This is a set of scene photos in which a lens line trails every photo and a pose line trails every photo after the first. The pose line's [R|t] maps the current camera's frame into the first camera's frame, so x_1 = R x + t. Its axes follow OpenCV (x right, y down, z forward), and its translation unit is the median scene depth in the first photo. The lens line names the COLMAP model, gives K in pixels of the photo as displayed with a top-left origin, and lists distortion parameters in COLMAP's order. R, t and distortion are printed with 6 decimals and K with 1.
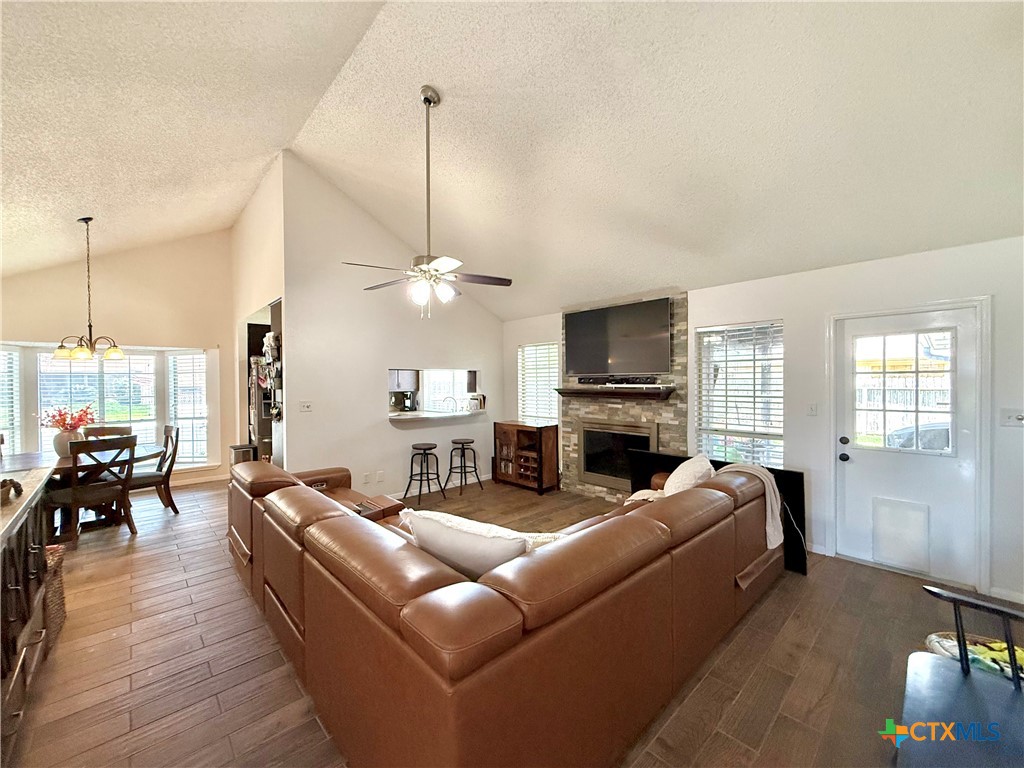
lens RADIAL K [[408.7, 0, 511.3], [0, 408.7, 386.7], [0, 0, 1]] dist [-0.002954, 0.000163]
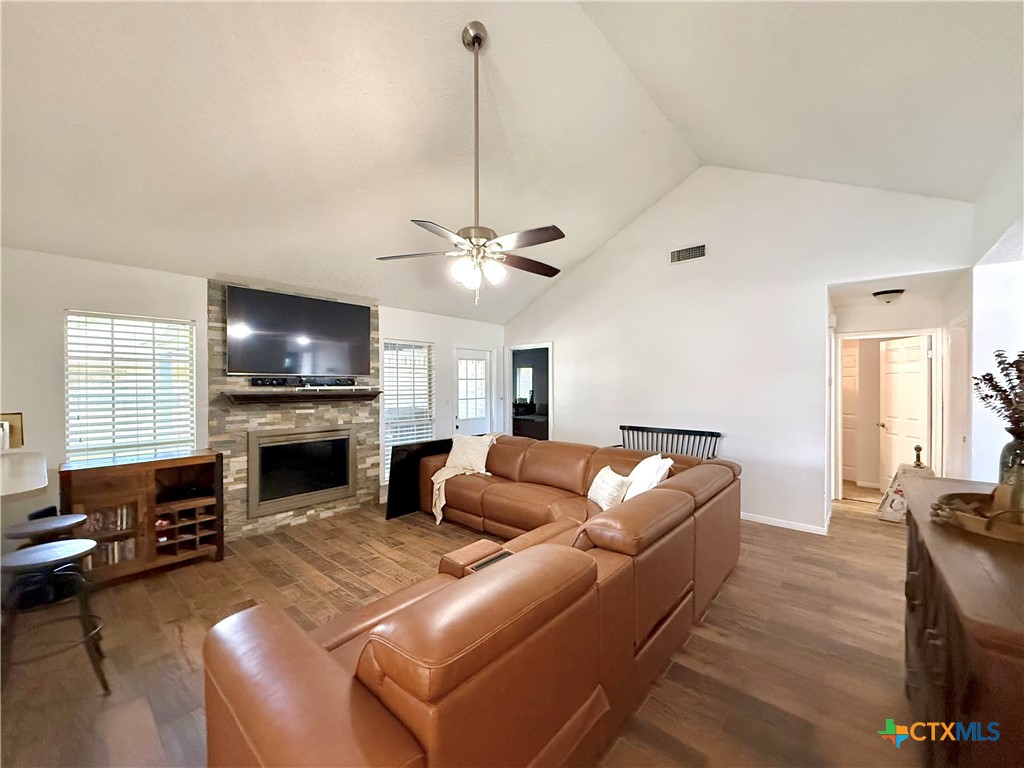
lens RADIAL K [[408.7, 0, 511.9], [0, 408.7, 384.1], [0, 0, 1]] dist [-0.002954, 0.000163]
pose [[-0.104419, 0.005021, 0.994521, -0.639812], [0.016534, 0.999858, -0.003312, -0.000581], [-0.994396, 0.016097, -0.104487, 0.633414]]
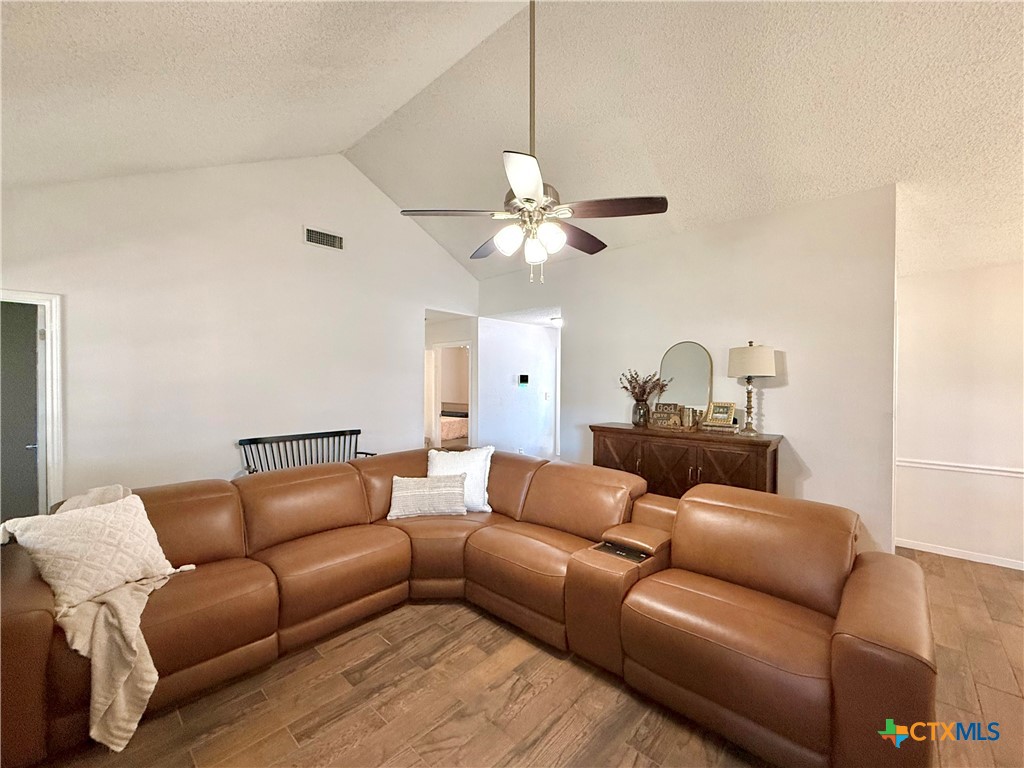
lens RADIAL K [[408.7, 0, 507.8], [0, 408.7, 385.5], [0, 0, 1]] dist [-0.002954, 0.000163]
pose [[-0.997496, 0.005741, -0.070492, -0.071197], [0.004136, 0.999729, 0.022890, -0.009967], [0.070604, 0.022541, -0.997250, 1.033892]]
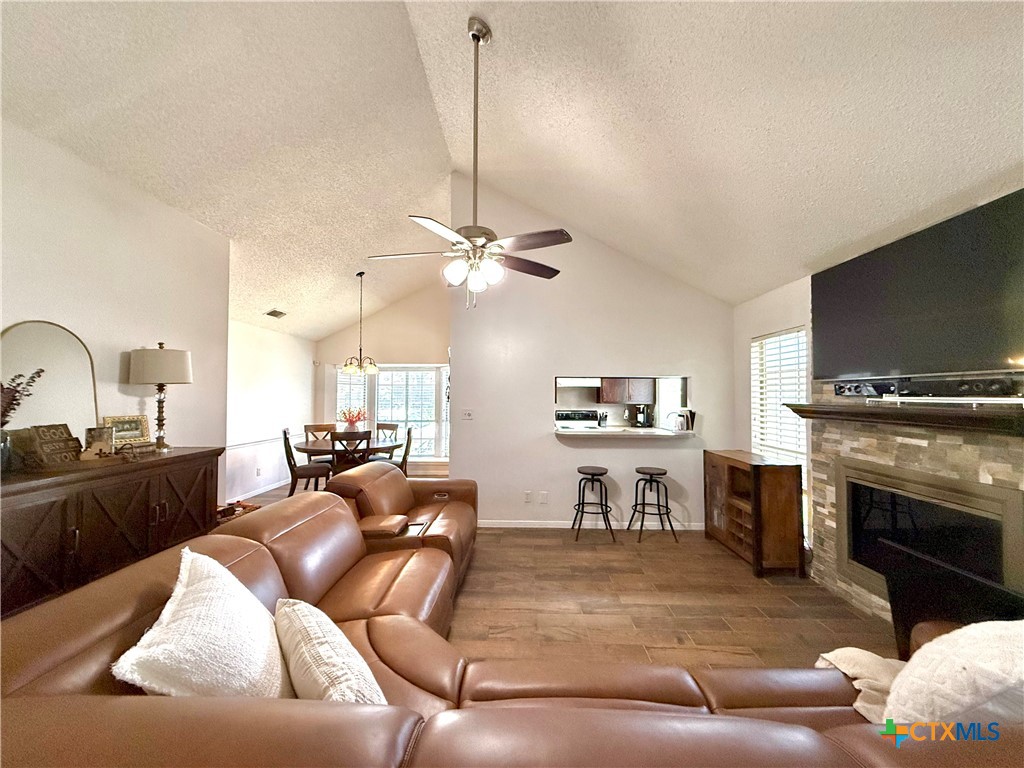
lens RADIAL K [[408.7, 0, 507.0], [0, 408.7, 387.2], [0, 0, 1]] dist [-0.002954, 0.000163]
pose [[0.707279, -0.004405, -0.706921, 0.248904], [-0.018407, 0.999527, -0.024645, 0.003575], [0.706695, 0.030443, 0.706863, 0.306155]]
